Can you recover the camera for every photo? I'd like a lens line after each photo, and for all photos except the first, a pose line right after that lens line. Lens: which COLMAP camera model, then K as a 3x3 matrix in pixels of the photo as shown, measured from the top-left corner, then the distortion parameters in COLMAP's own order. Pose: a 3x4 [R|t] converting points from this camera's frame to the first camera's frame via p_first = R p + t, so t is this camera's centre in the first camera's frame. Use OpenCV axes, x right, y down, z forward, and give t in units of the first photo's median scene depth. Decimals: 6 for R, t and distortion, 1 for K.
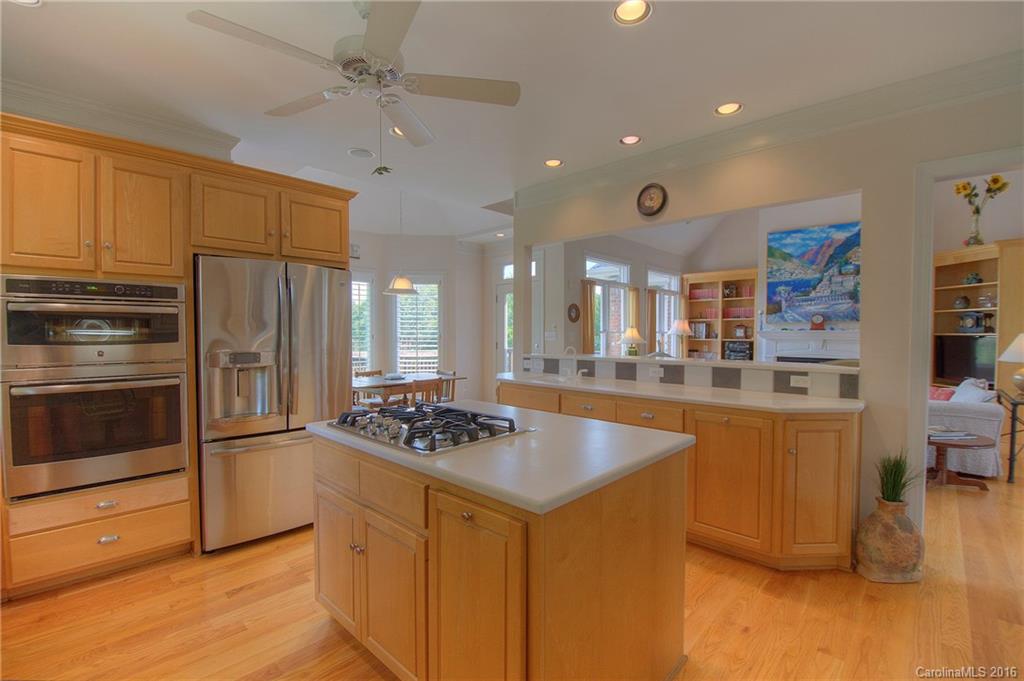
lens RADIAL K [[453.5, 0, 526.1], [0, 453.5, 339.6], [0, 0, 1]] dist [0.016094, -0.018677]
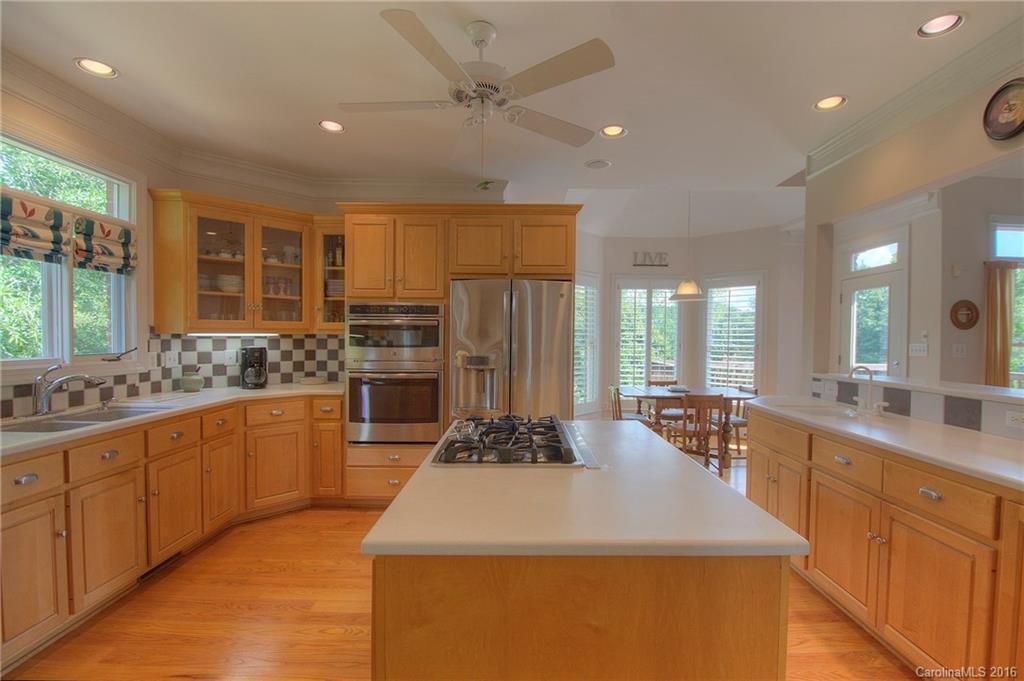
lens RADIAL K [[453.5, 0, 526.1], [0, 453.5, 339.6], [0, 0, 1]] dist [0.016094, -0.018677]
pose [[0.680616, 0.009400, -0.732580, 0.295543], [-0.022175, 0.999724, -0.007775, -0.008126], [0.732305, 0.021537, 0.680636, 0.216611]]
